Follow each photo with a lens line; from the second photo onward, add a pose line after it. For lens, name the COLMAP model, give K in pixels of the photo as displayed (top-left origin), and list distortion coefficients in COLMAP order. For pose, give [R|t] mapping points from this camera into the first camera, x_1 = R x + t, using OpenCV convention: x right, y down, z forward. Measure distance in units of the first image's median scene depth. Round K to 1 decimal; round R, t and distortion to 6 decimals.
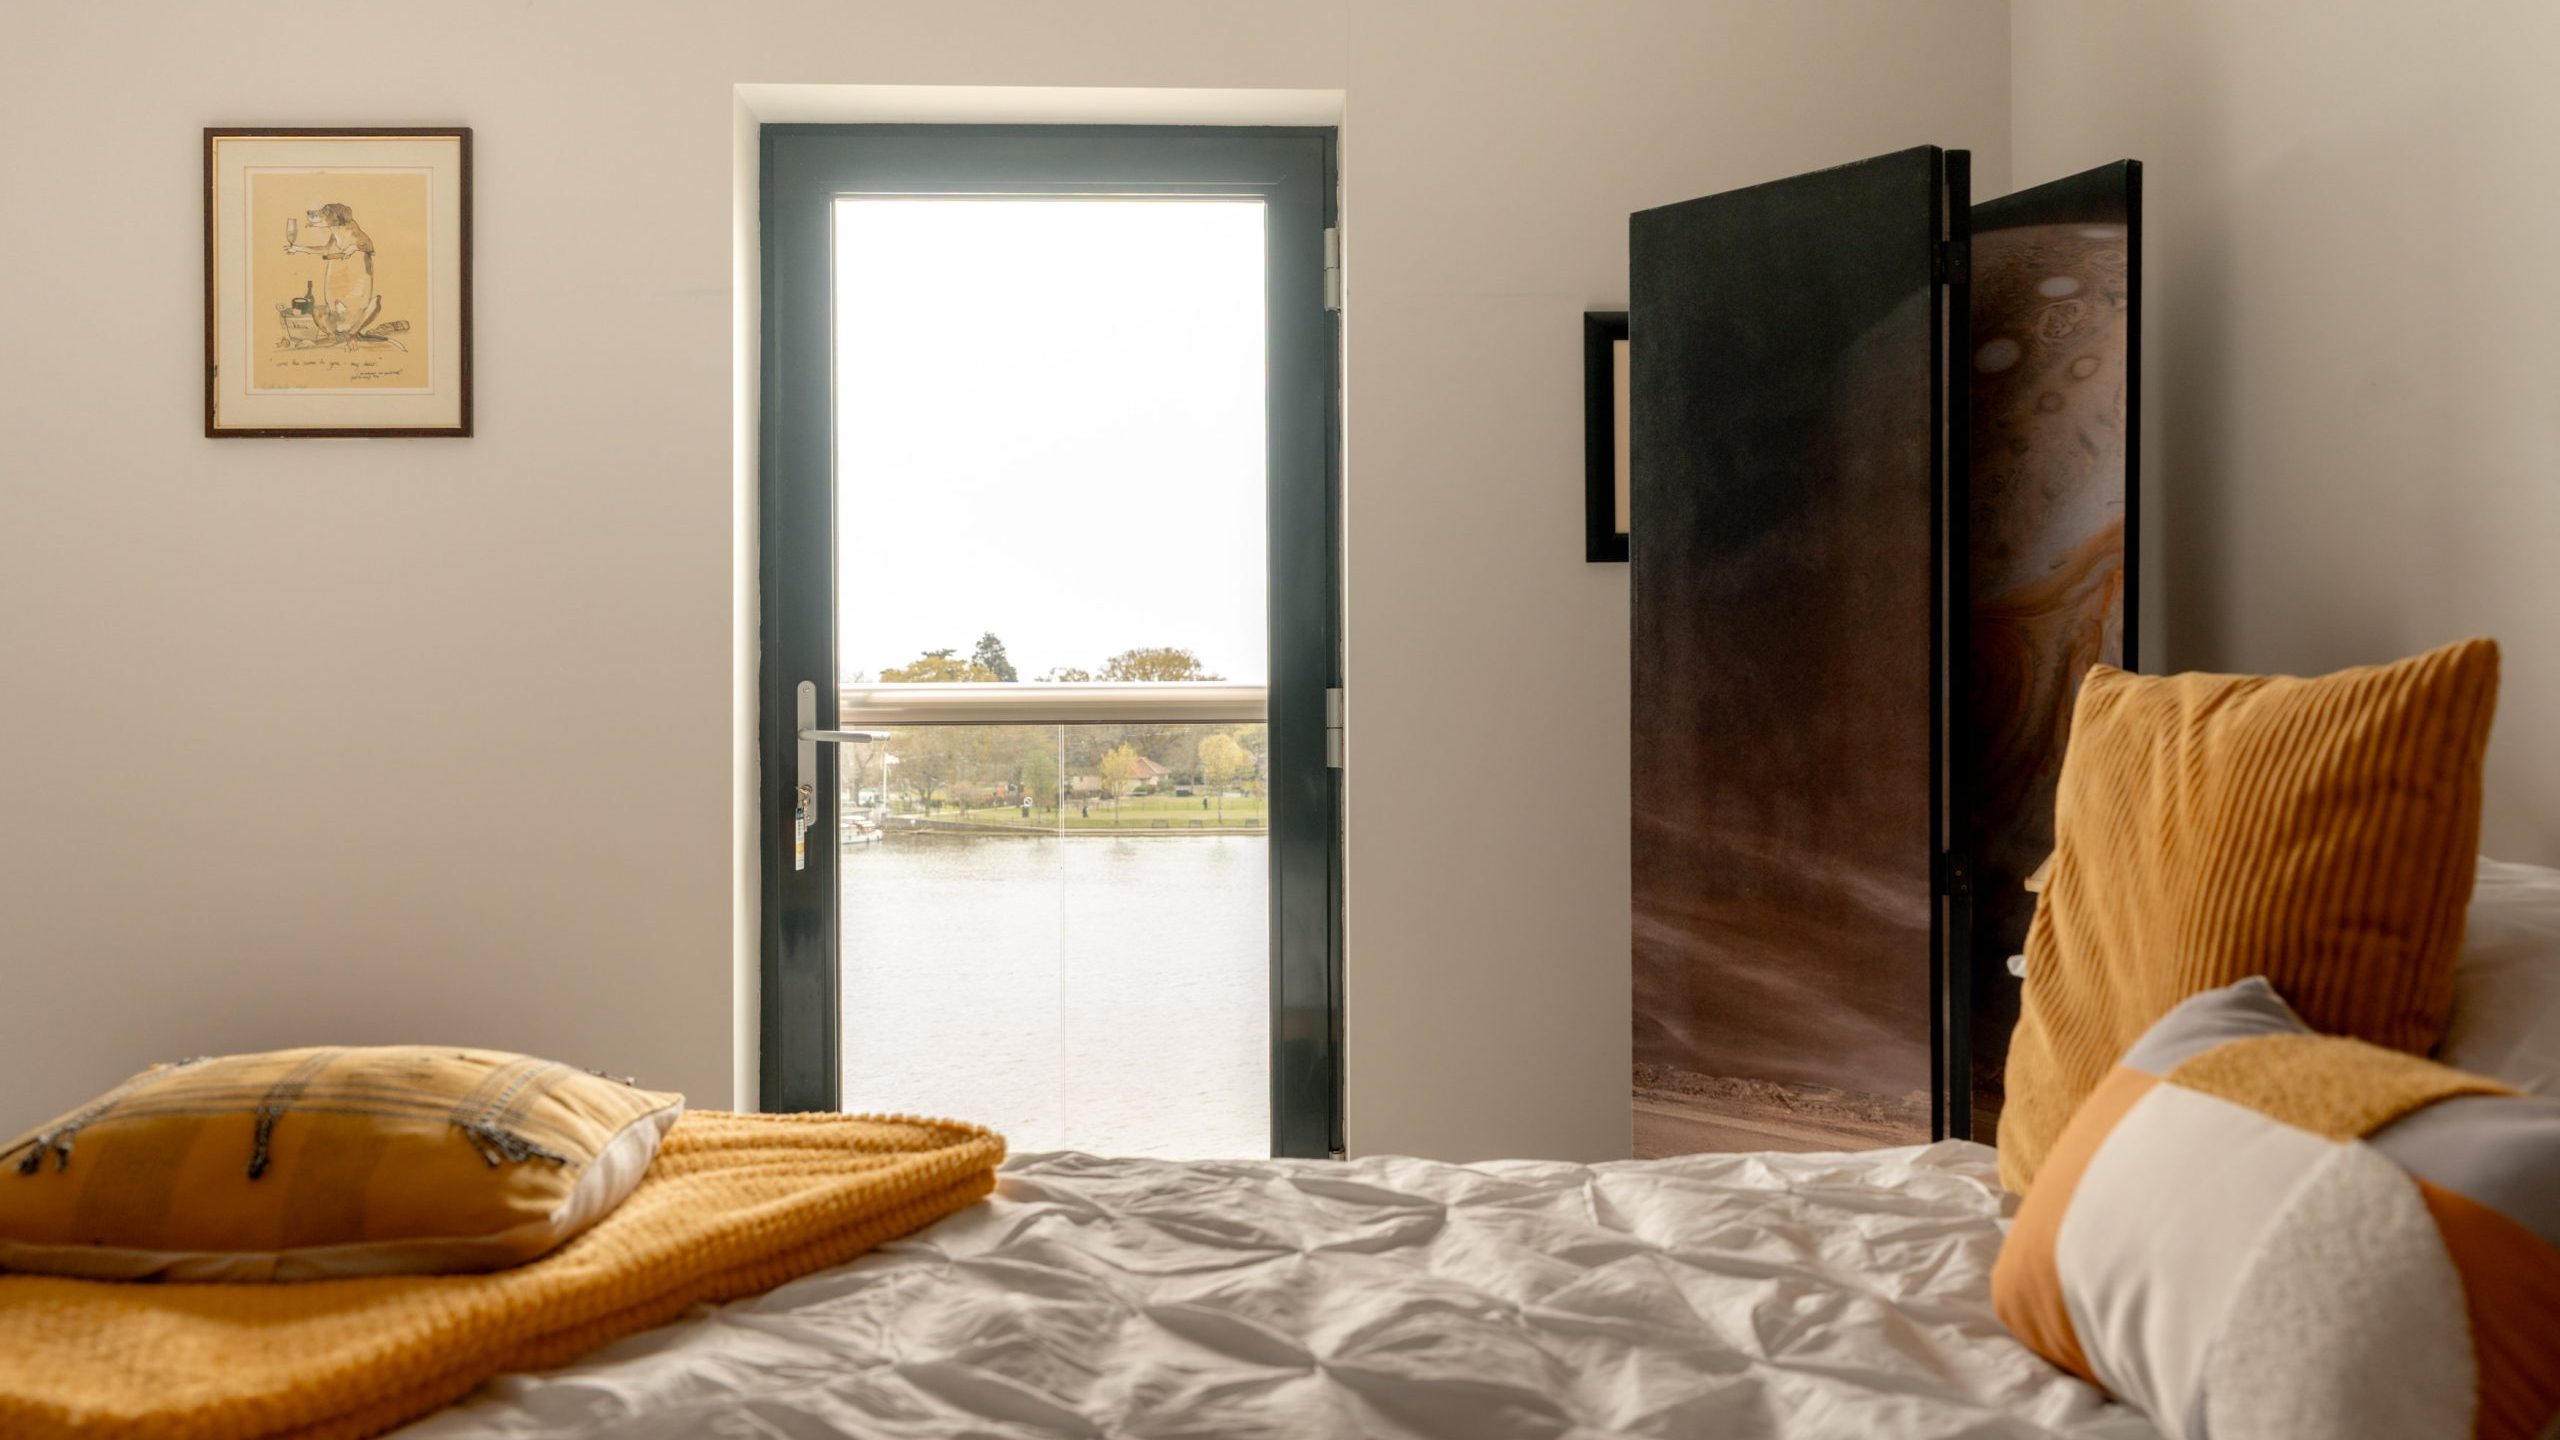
lens RADIAL K [[2090.3, 0, 1300.8], [0, 2090.3, 713.1], [0, 0, 1]] dist [0.000246, -0.004463]
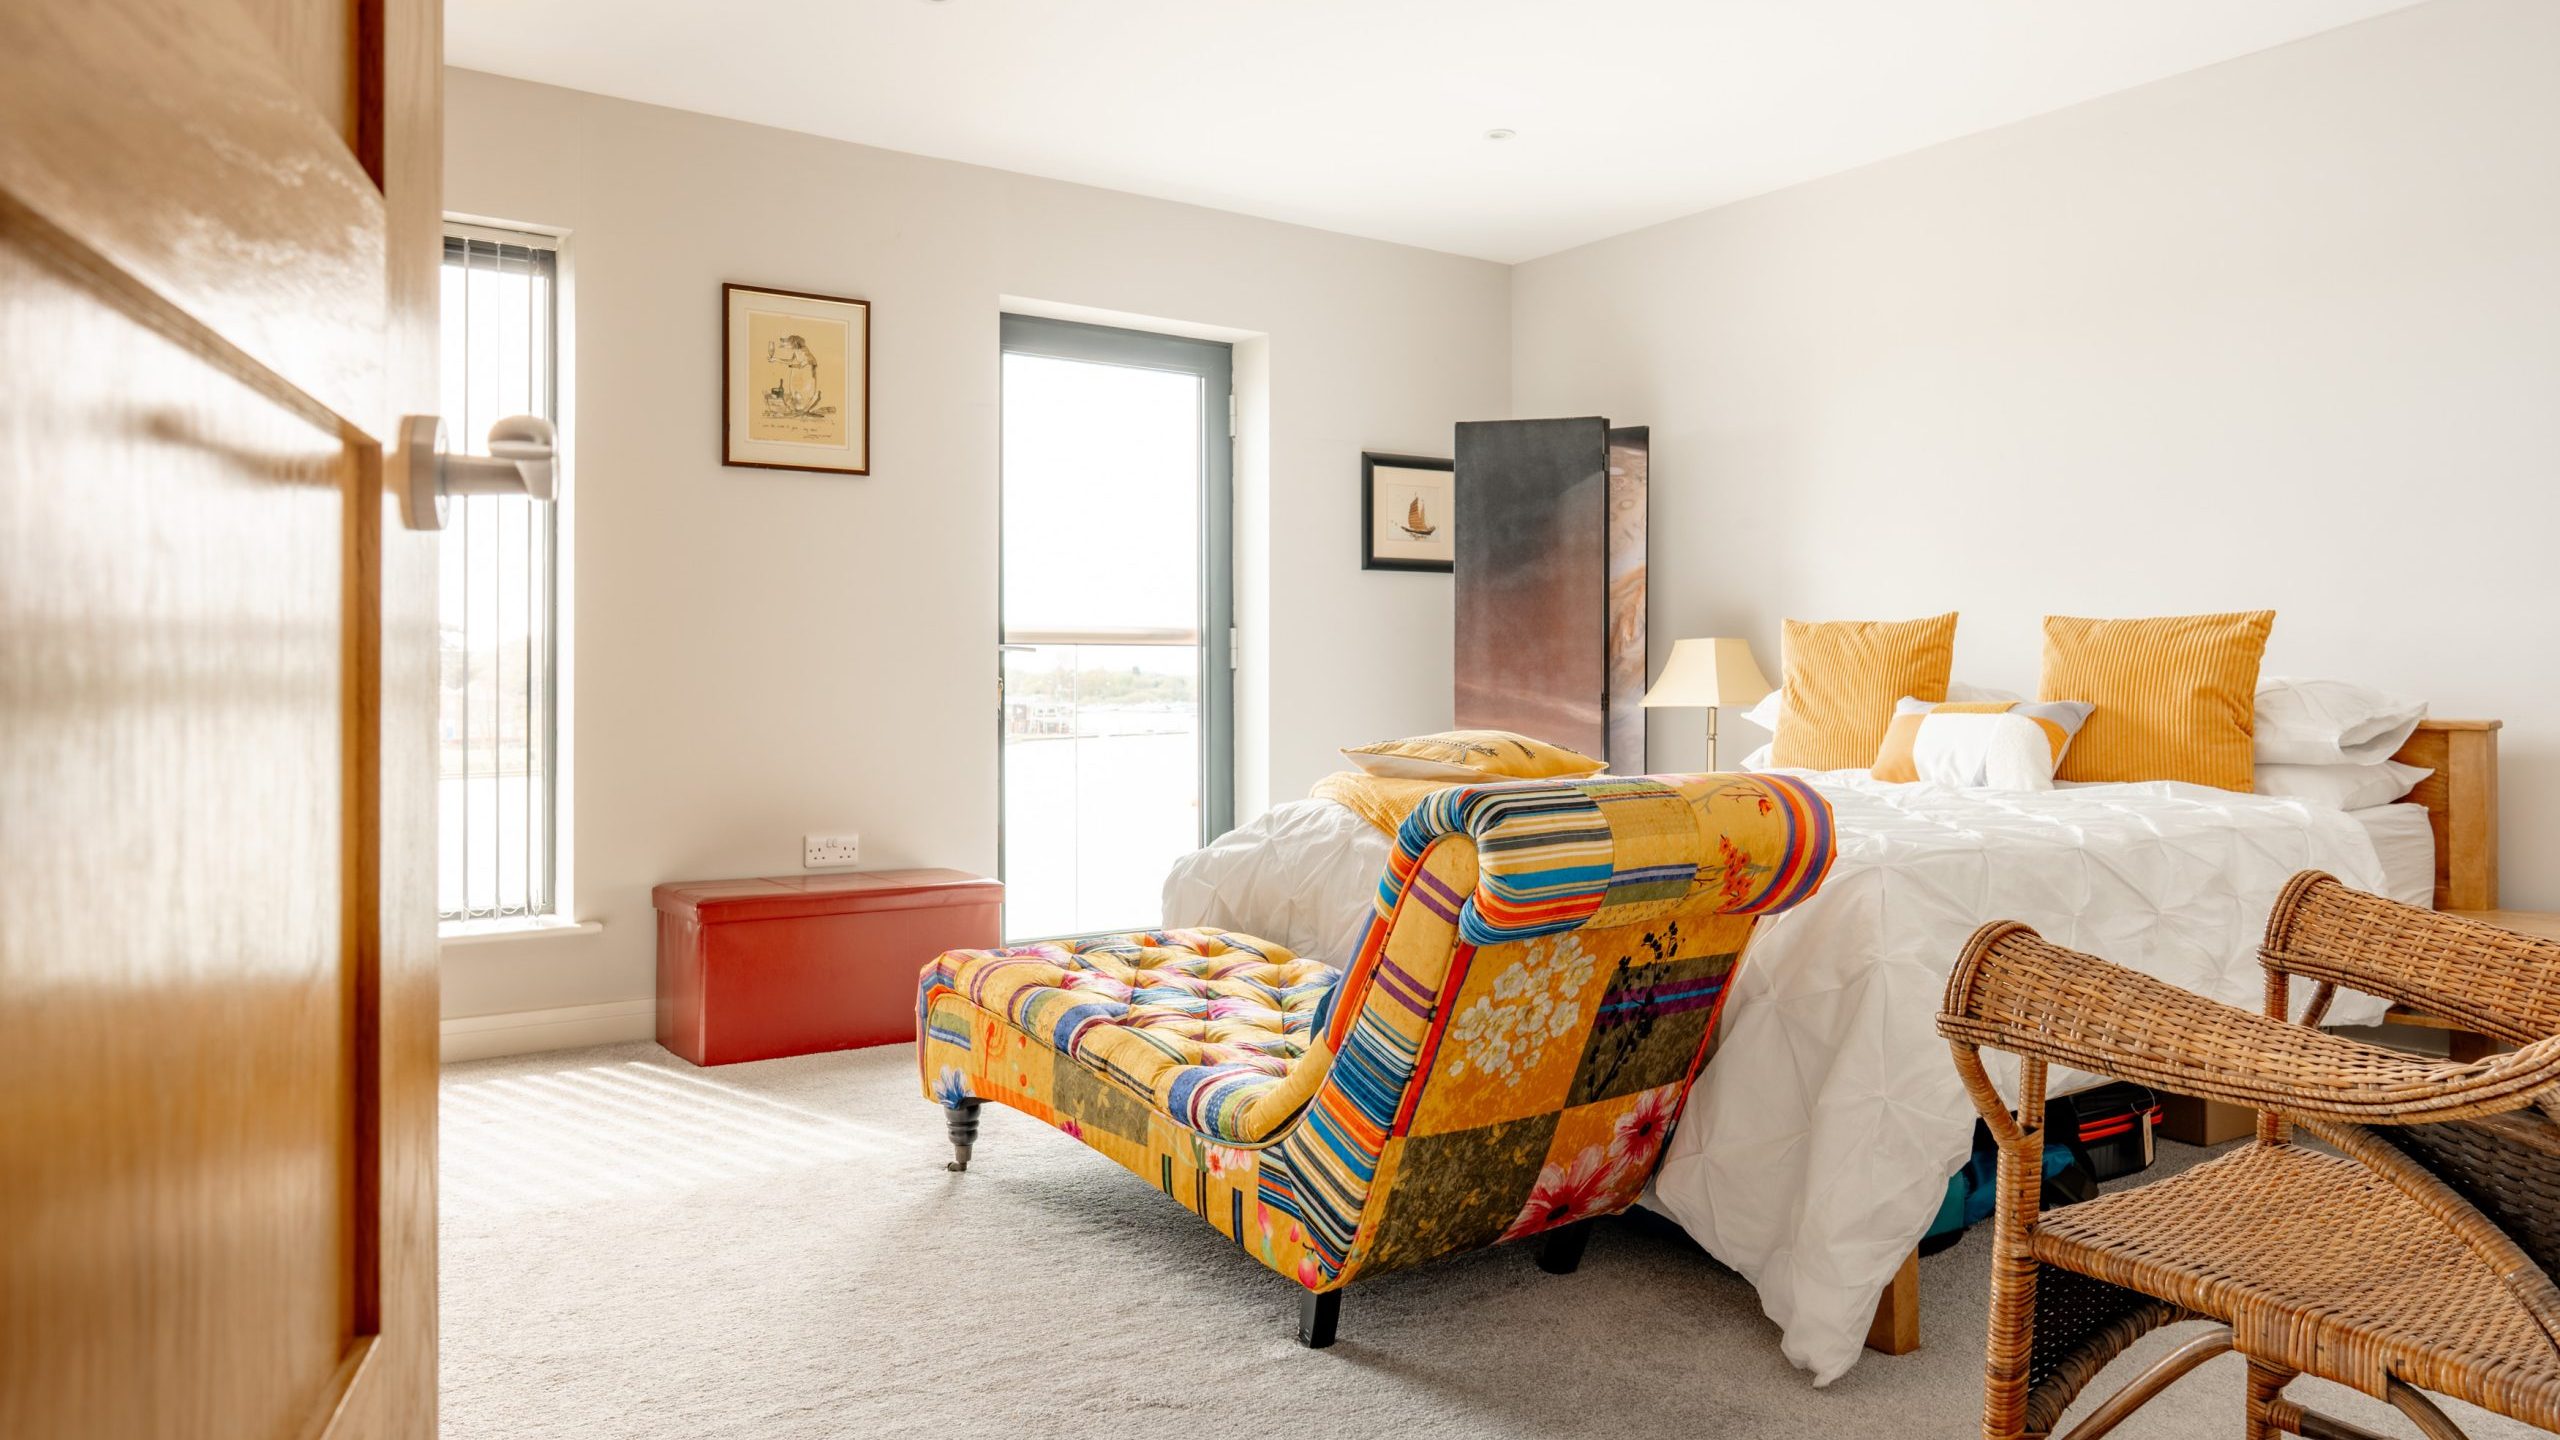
lens RADIAL K [[1704.7, 0, 1274.1], [0, 1704.7, 714.7], [0, 0, 1]] dist [-0.018209, 0.000113]
pose [[0.835864, -0.007091, 0.548891, -1.078437], [-0.003885, 0.999815, 0.018832, 0.050251], [-0.548923, -0.017874, 0.835682, -0.477320]]
